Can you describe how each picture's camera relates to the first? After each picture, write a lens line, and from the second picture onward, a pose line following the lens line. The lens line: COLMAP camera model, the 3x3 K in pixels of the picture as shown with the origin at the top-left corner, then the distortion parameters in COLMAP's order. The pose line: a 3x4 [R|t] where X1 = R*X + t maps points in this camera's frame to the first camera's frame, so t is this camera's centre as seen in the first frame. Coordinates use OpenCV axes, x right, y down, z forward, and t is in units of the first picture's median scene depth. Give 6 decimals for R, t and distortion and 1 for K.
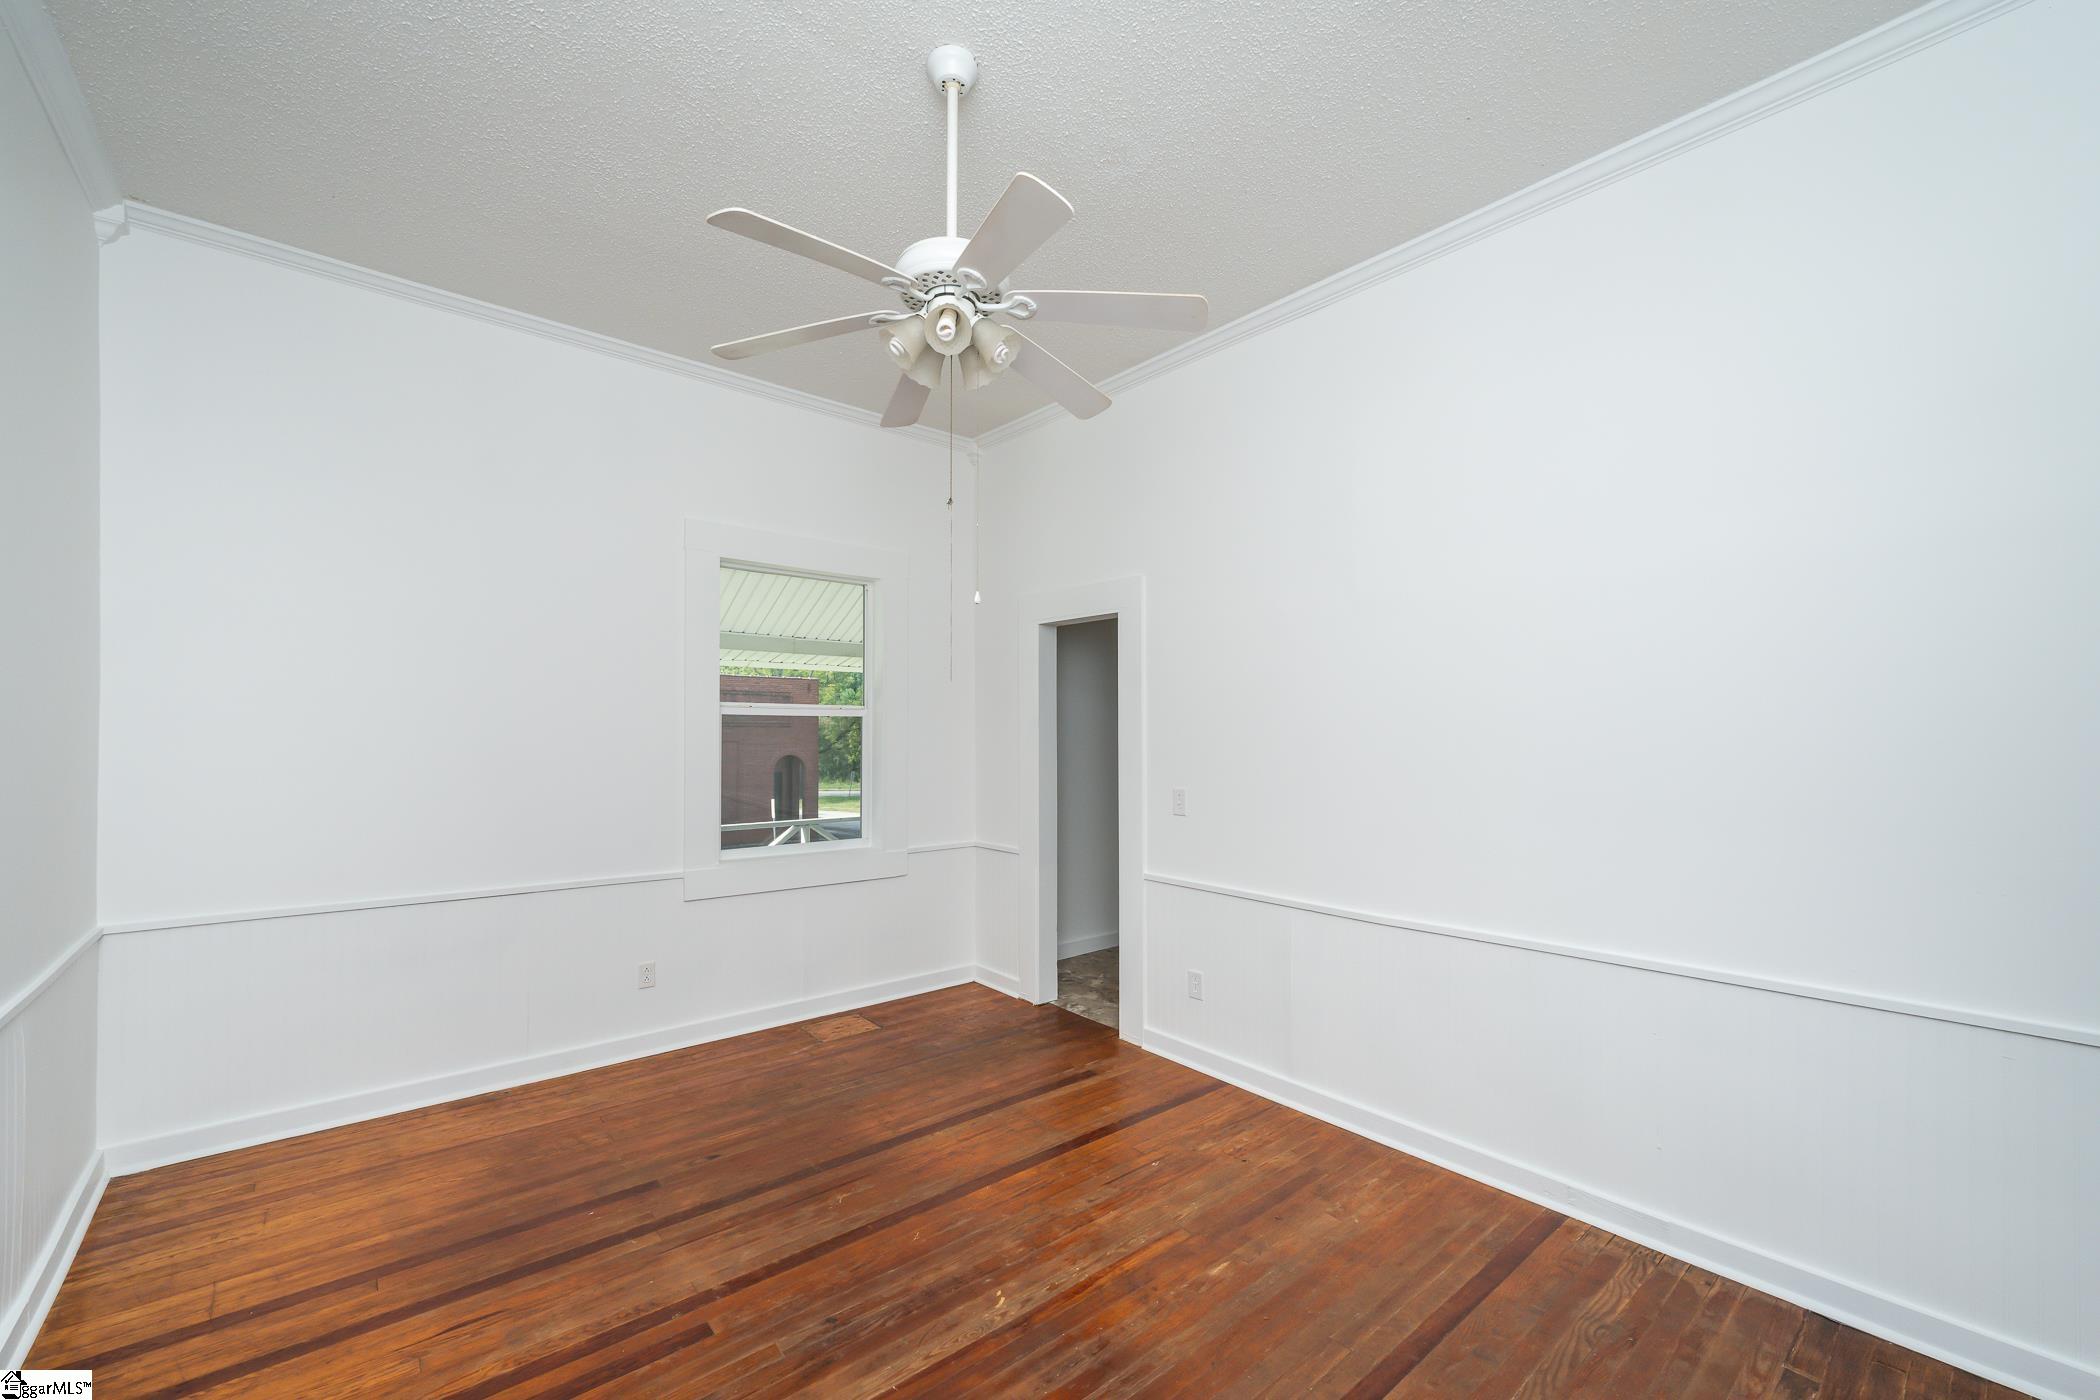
lens RADIAL K [[855.3, 0, 1056.1], [0, 855.3, 726.2], [0, 0, 1]] dist [0.001849, 0.000288]
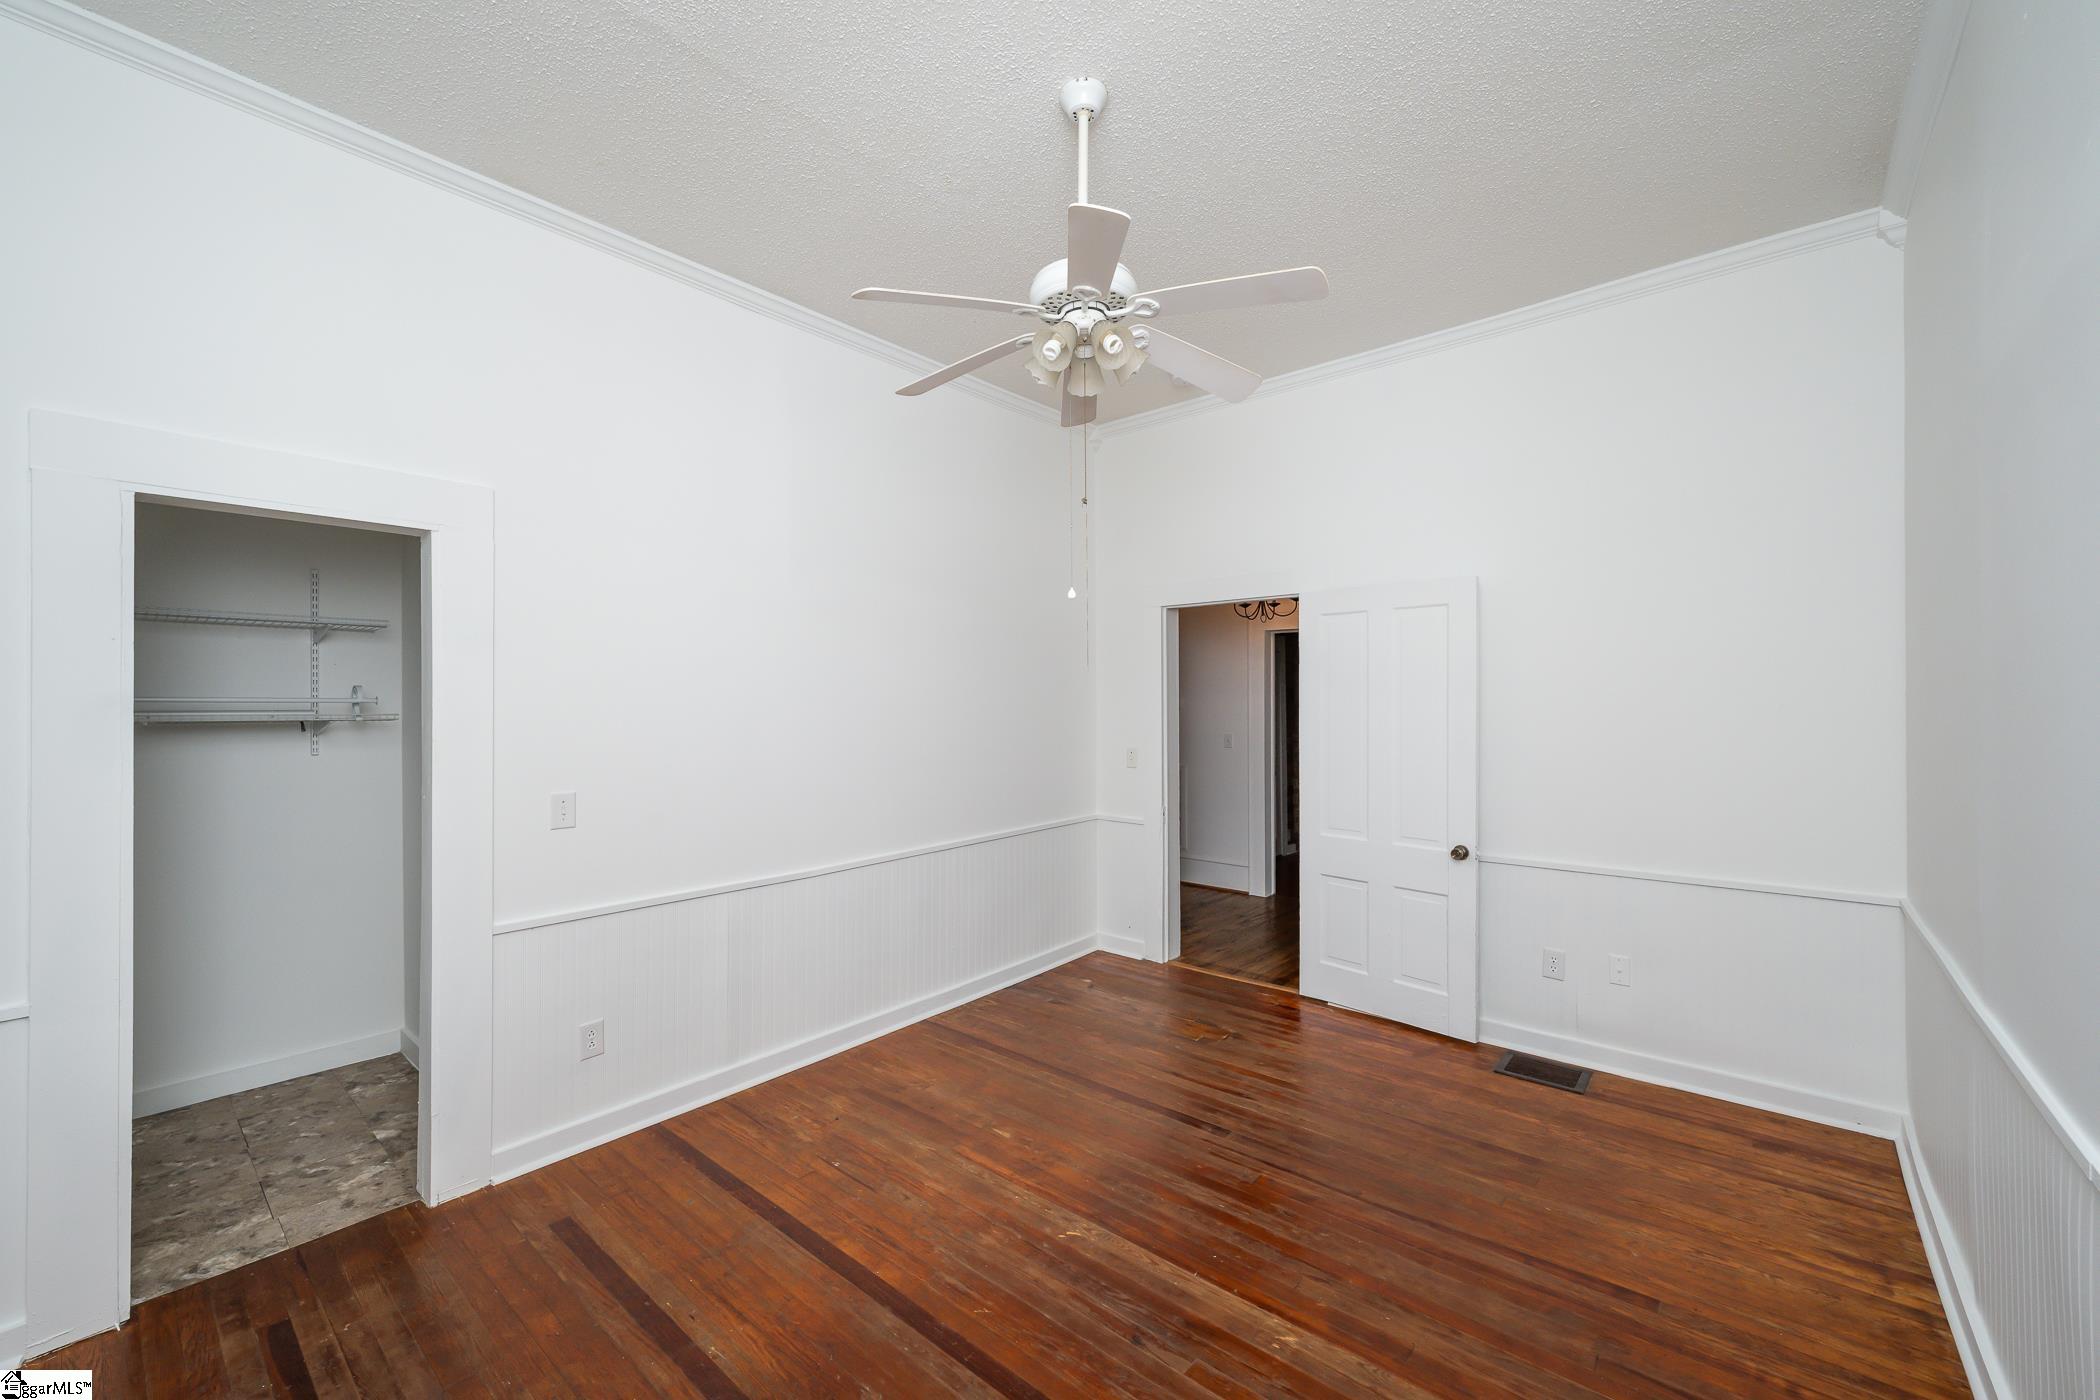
lens RADIAL K [[830.0, 0, 1050.0], [0, 830.0, 700.0], [0, 0, 1]] dist [0.002717, 0.000257]
pose [[-0.158550, 0.003387, 0.987345, -0.940301], [-0.000156, 0.999994, -0.003456, -0.011139], [-0.987351, -0.000702, -0.158549, 1.005172]]
